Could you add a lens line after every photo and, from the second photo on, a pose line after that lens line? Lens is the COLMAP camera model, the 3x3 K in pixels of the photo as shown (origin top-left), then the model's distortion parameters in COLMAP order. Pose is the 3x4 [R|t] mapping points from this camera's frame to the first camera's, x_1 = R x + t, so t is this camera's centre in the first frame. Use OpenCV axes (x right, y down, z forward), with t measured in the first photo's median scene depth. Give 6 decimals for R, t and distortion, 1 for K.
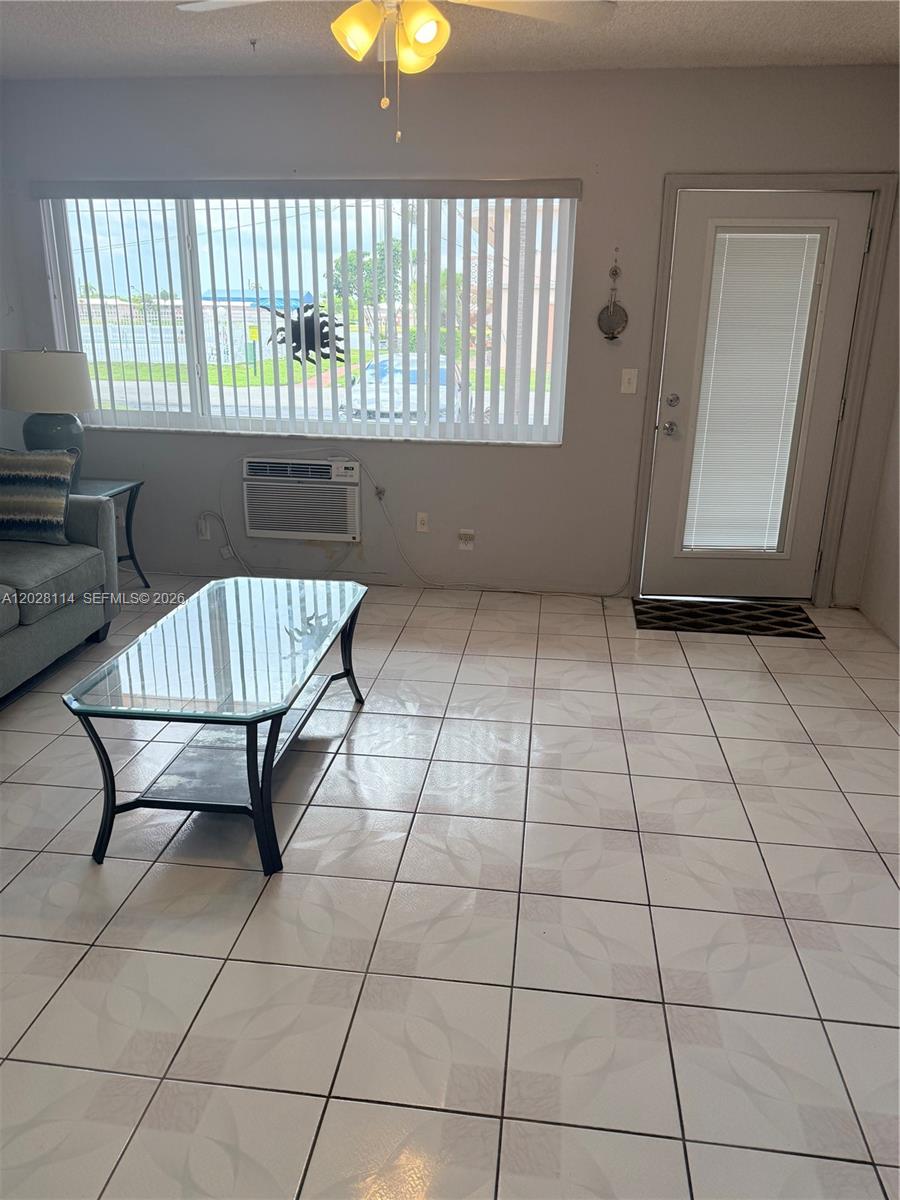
lens RADIAL K [[855.0, 0, 448.2], [0, 855.0, 604.2], [0, 0, 1]] dist [0.071623, -0.091010]
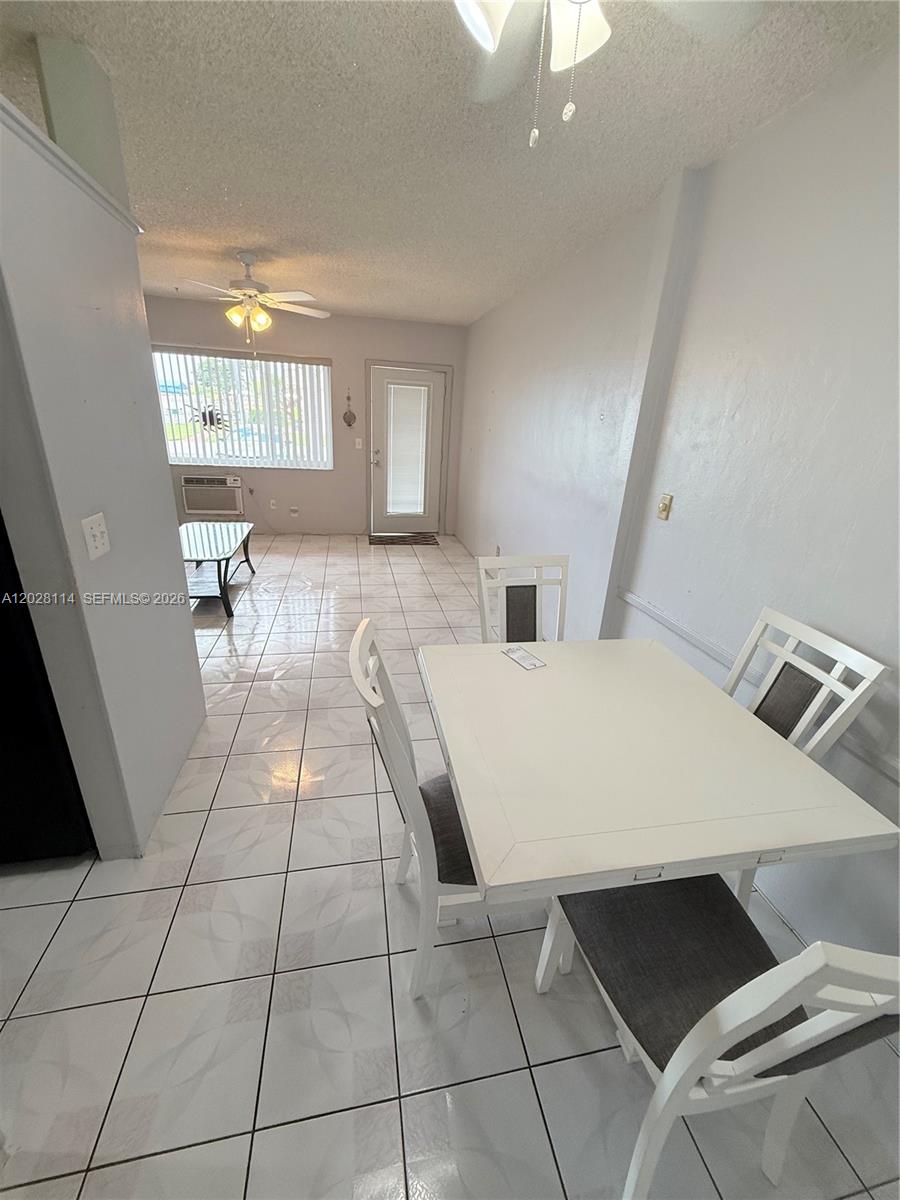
lens RADIAL K [[480.4, 0, 455.3], [0, 480.4, 602.7], [0, 0, 1]] dist [-0.001561, -0.000182]
pose [[0.944908, -0.081278, 0.317085, 0.001502], [0.057558, 0.994845, 0.083487, 0.090722], [-0.322236, -0.060637, 0.944715, -0.397784]]
